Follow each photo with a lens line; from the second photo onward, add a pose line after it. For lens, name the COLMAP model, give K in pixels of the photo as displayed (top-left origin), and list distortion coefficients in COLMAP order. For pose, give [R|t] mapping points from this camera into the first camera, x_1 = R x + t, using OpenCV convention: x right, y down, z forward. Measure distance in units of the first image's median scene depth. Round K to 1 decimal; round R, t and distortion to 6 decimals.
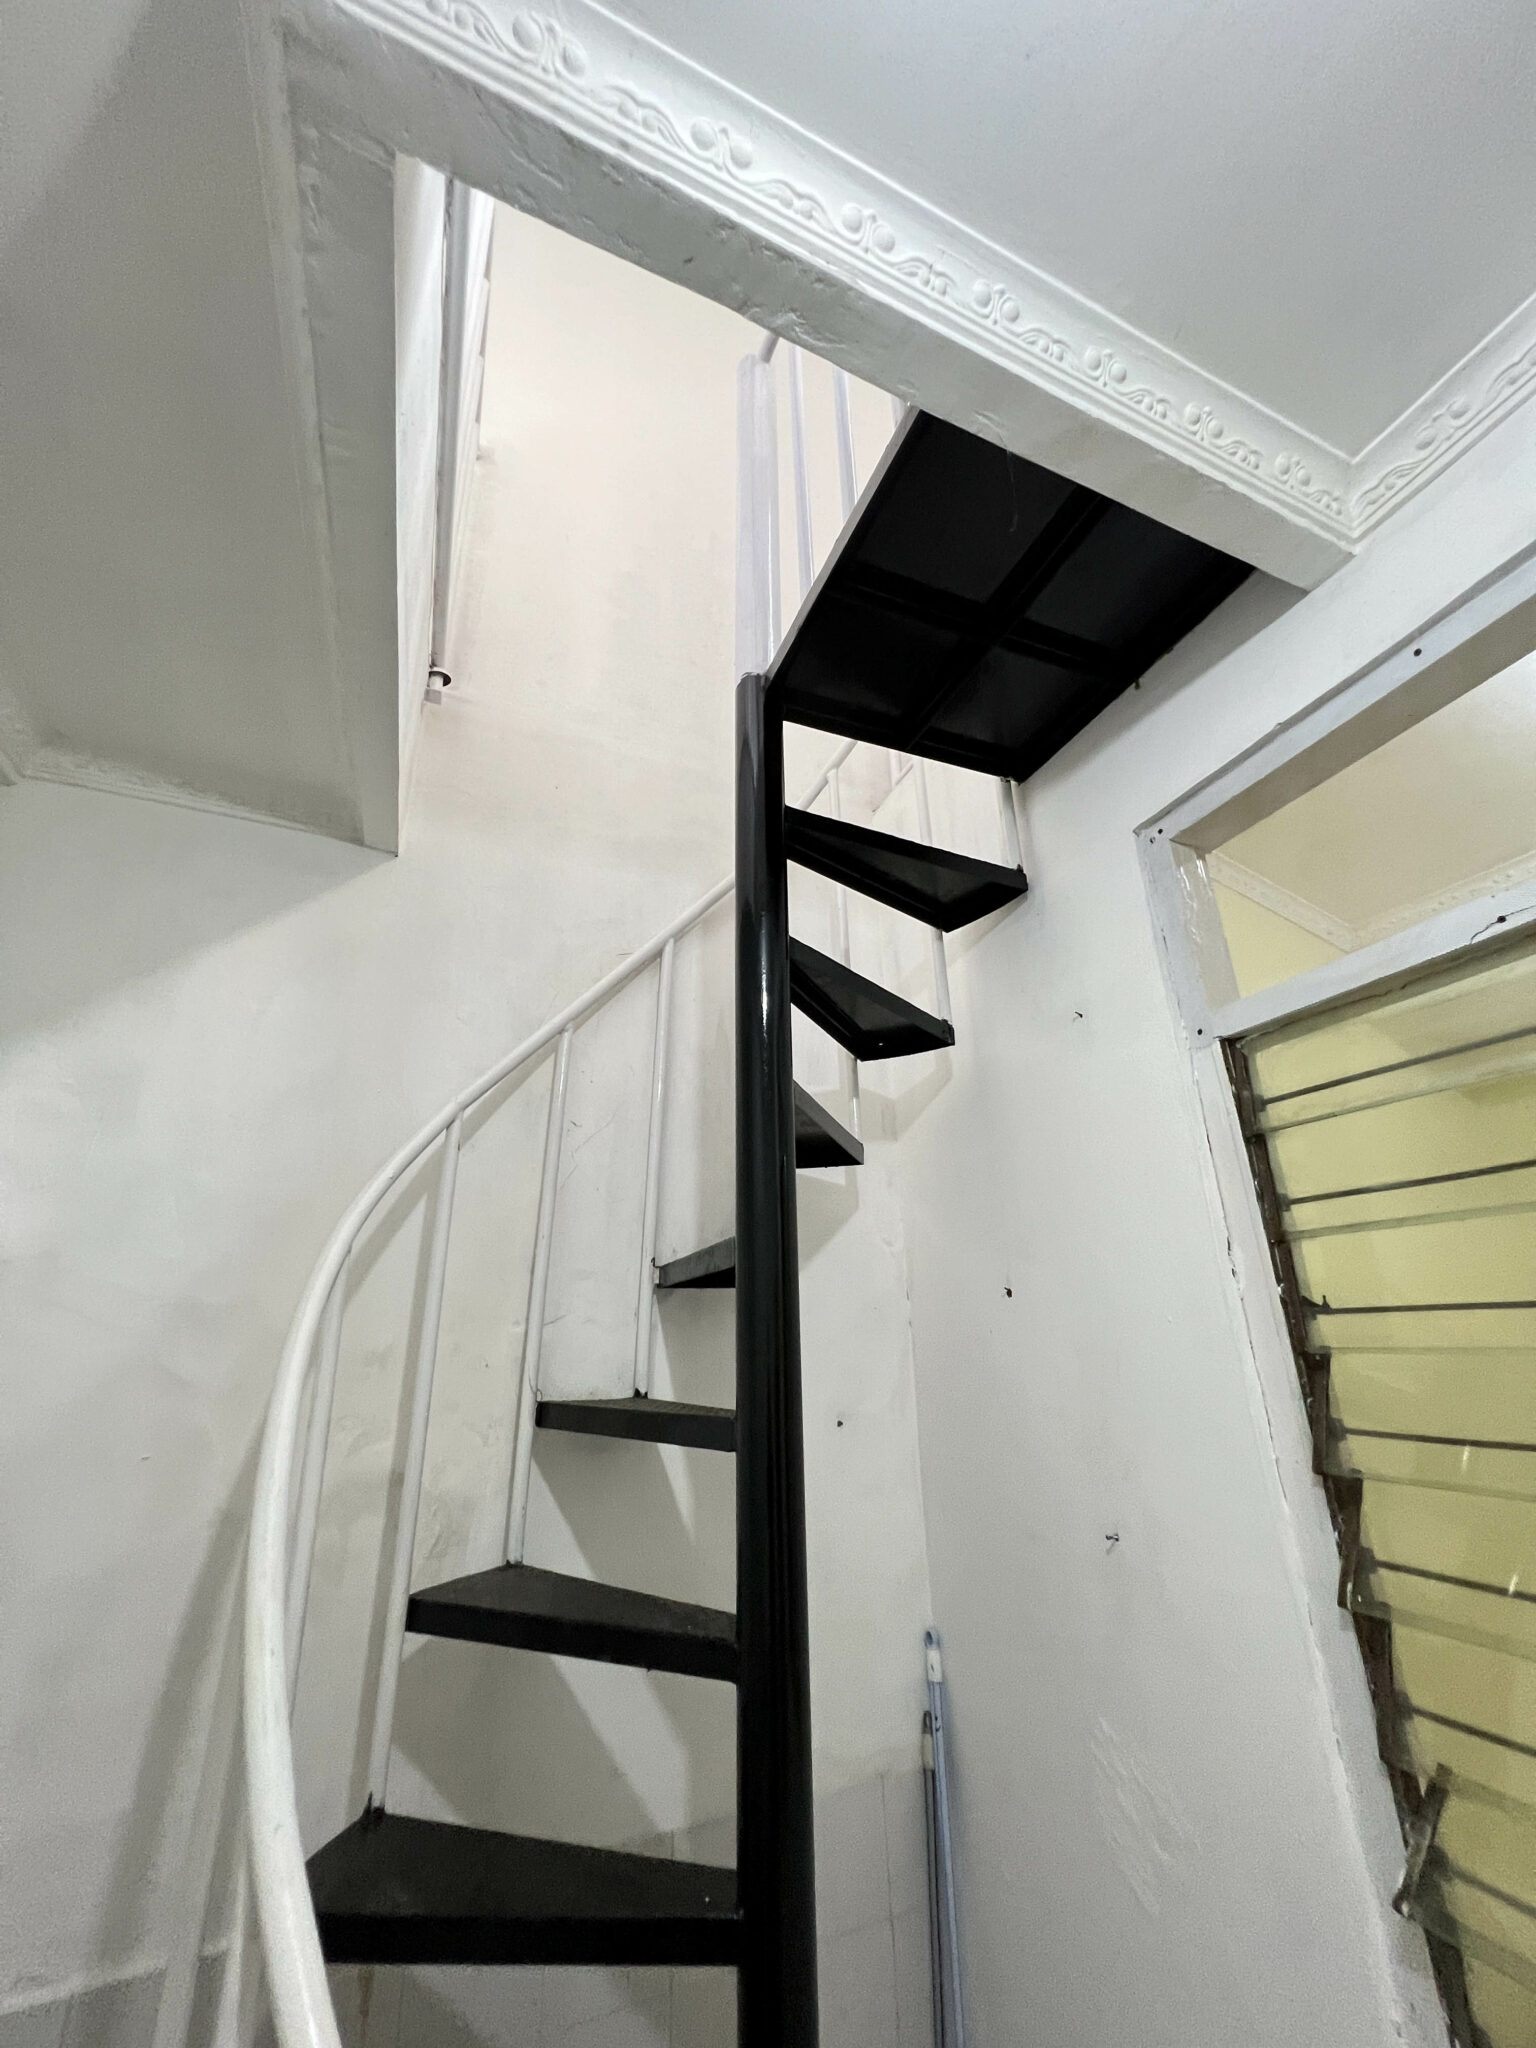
lens RADIAL K [[820.1, 0, 764.8], [0, 820.1, 1017.8], [0, 0, 1]] dist [-0.000214, 0.000373]
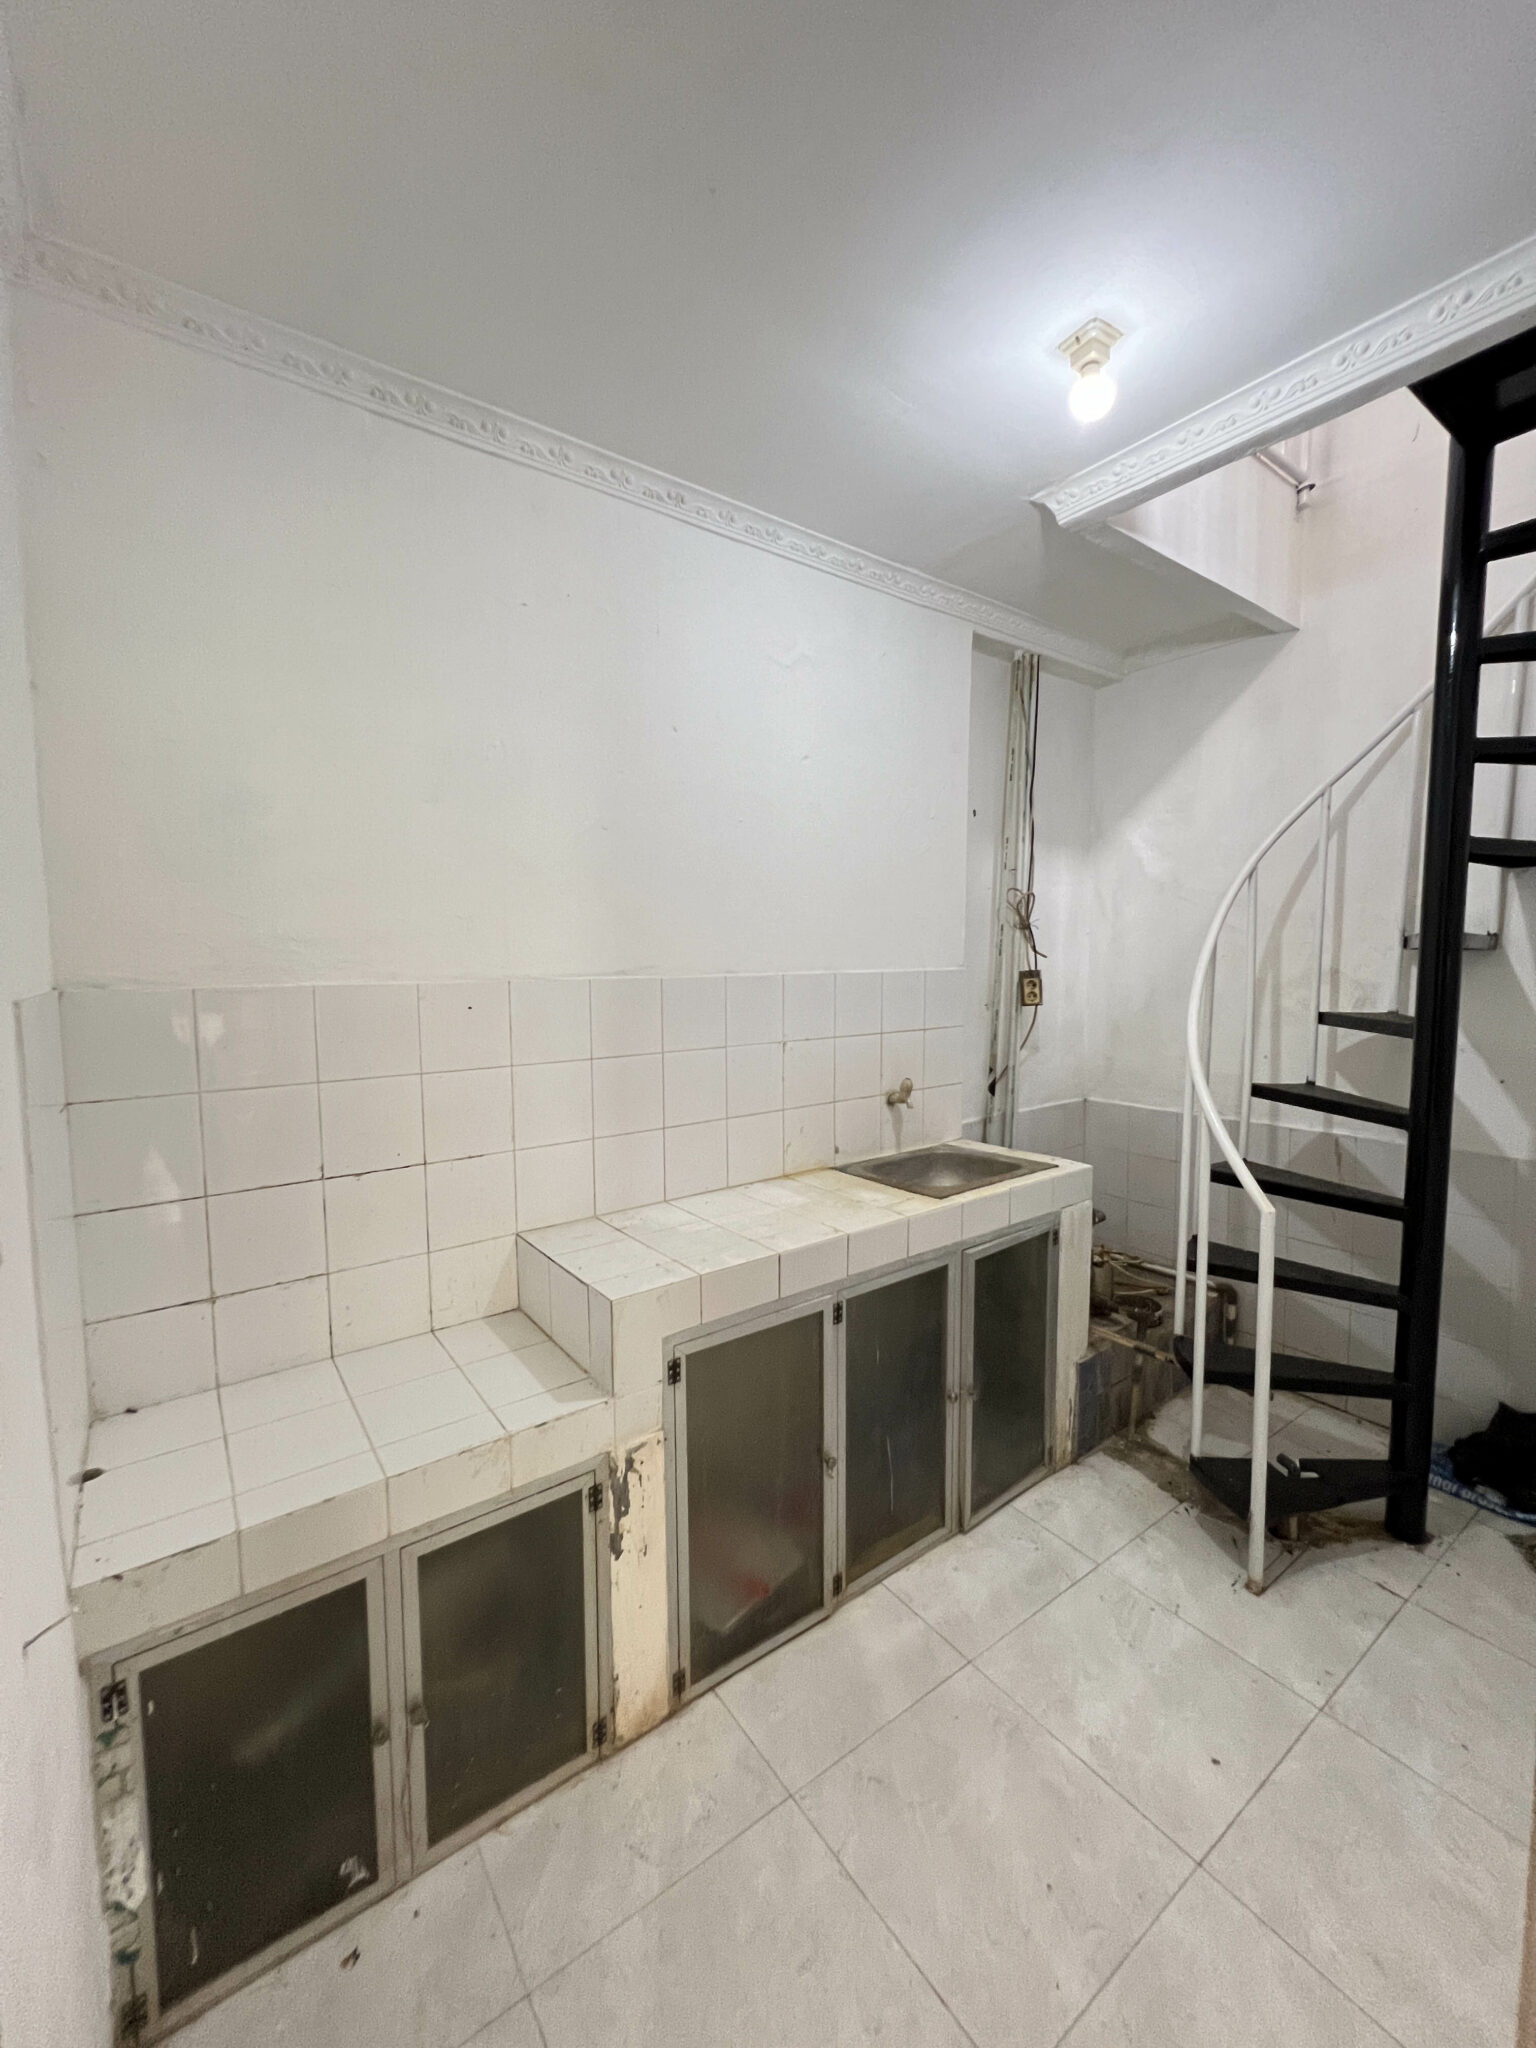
lens RADIAL K [[820.1, 0, 764.7], [0, 820.1, 1020.2], [0, 0, 1]] dist [-0.000214, 0.000373]
pose [[0.234774, 0.089526, -0.967918, 1.085852], [0.349317, 0.921462, 0.169958, -0.150346], [0.907116, -0.378012, 0.185063, -0.638182]]
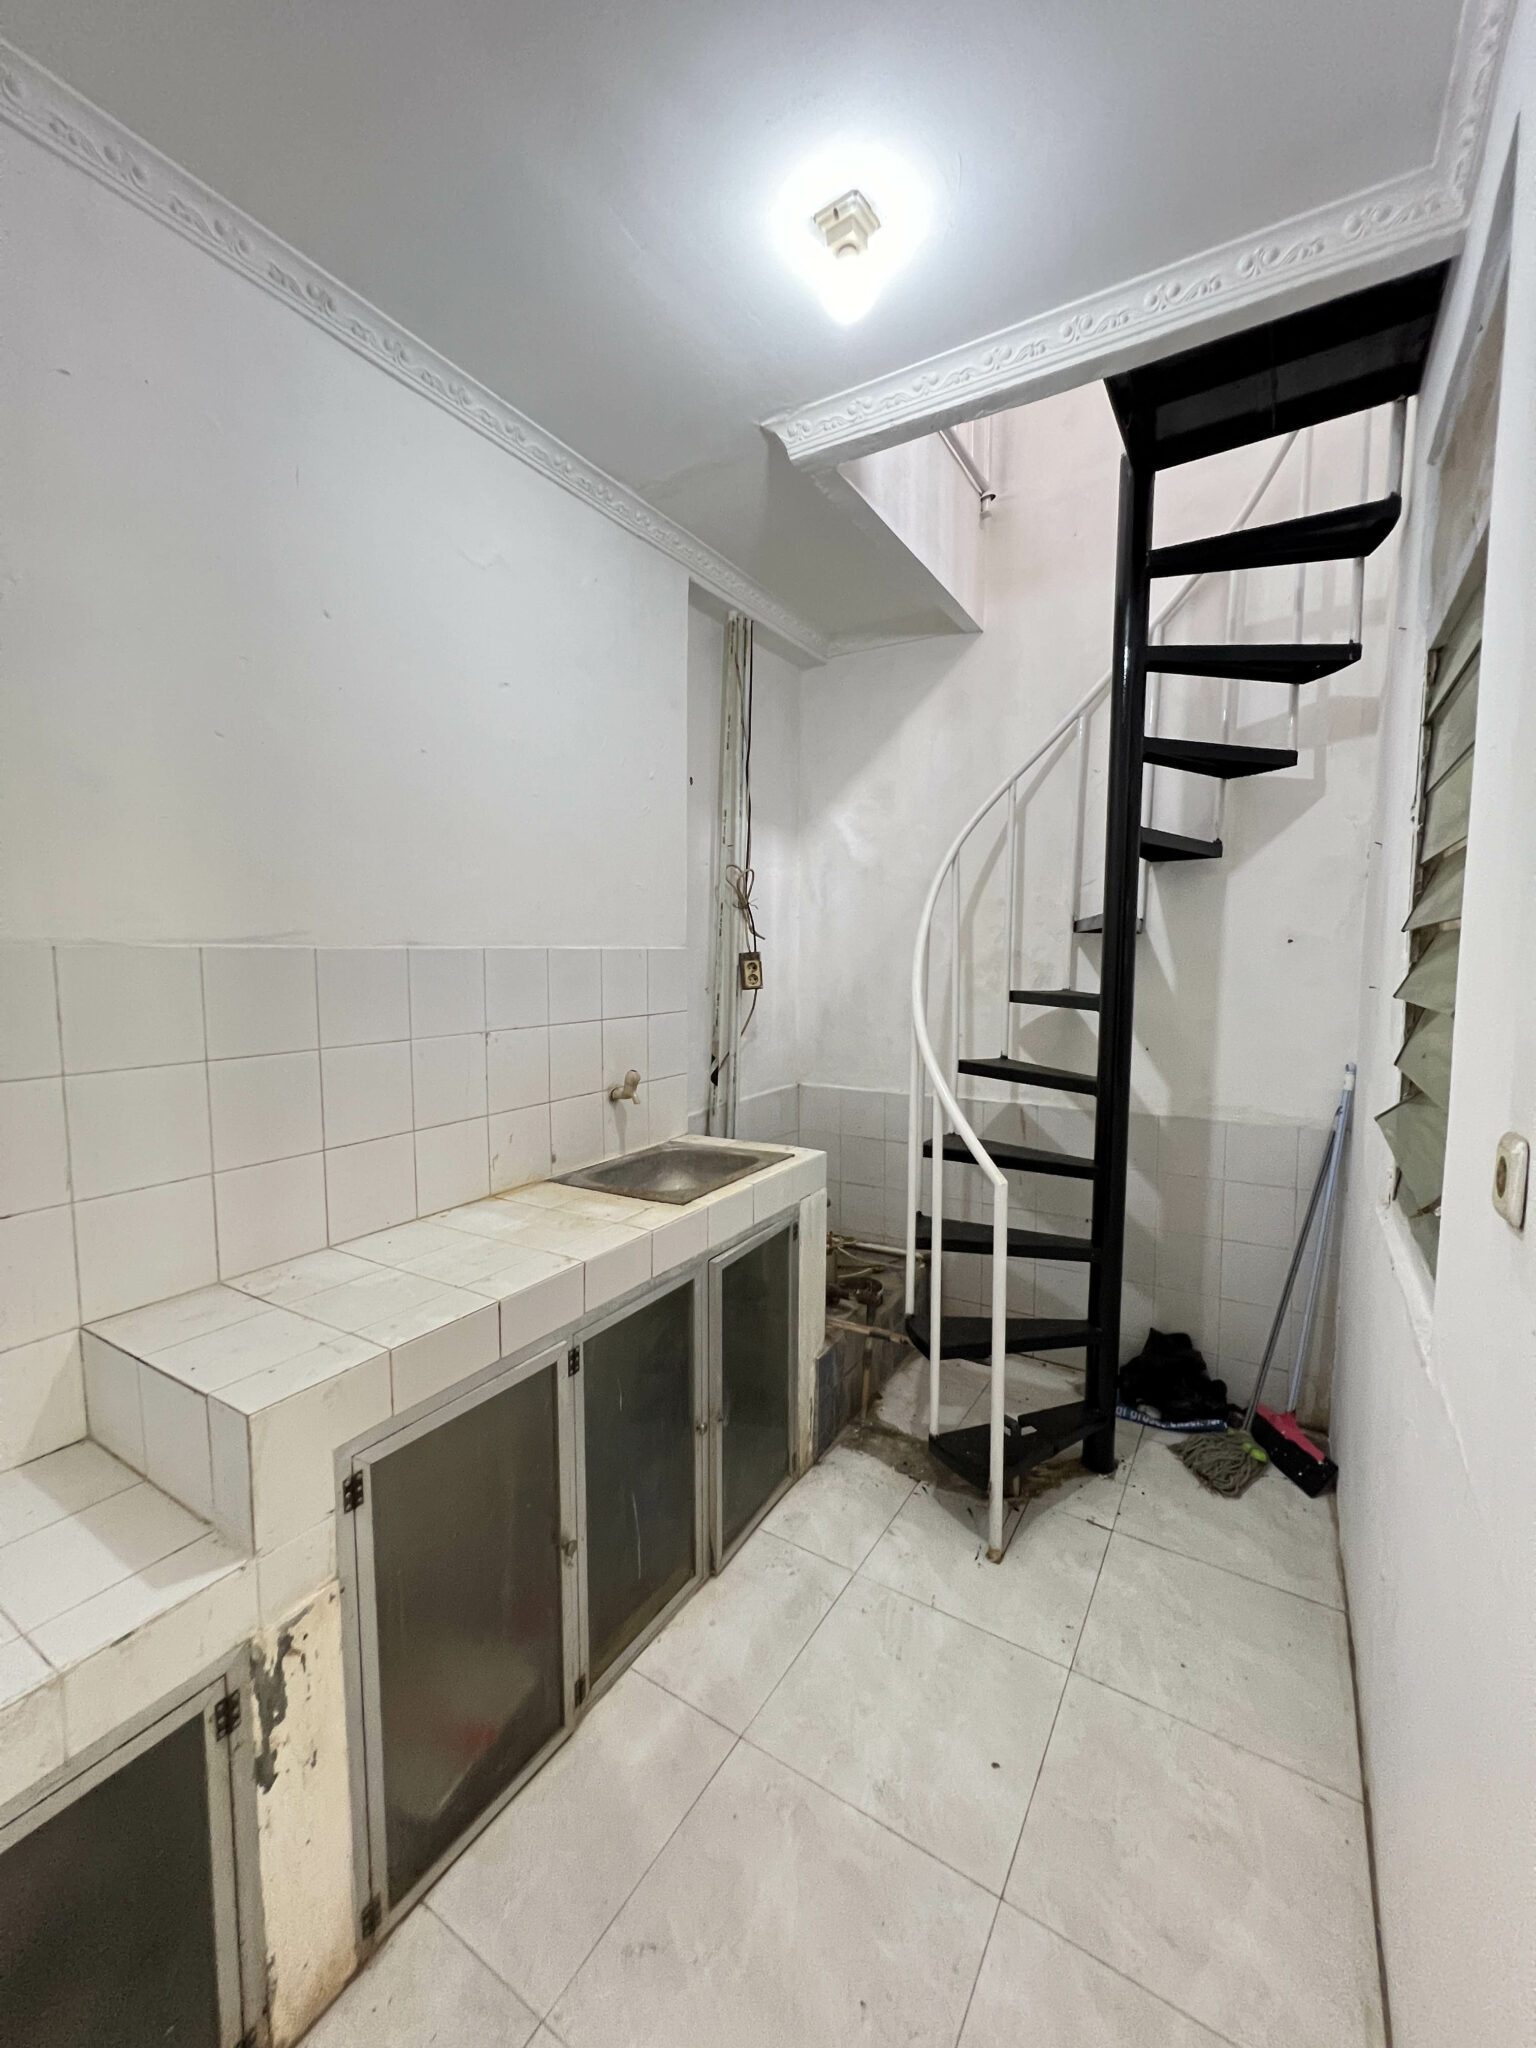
lens RADIAL K [[820.1, 0, 762.8], [0, 820.1, 1021.1], [0, 0, 1]] dist [-0.000214, 0.000373]
pose [[0.579939, 0.083353, -0.810385, 0.863495], [0.281466, 0.912992, 0.295334, -0.103814], [0.764492, -0.399371, 0.506018, -0.640554]]
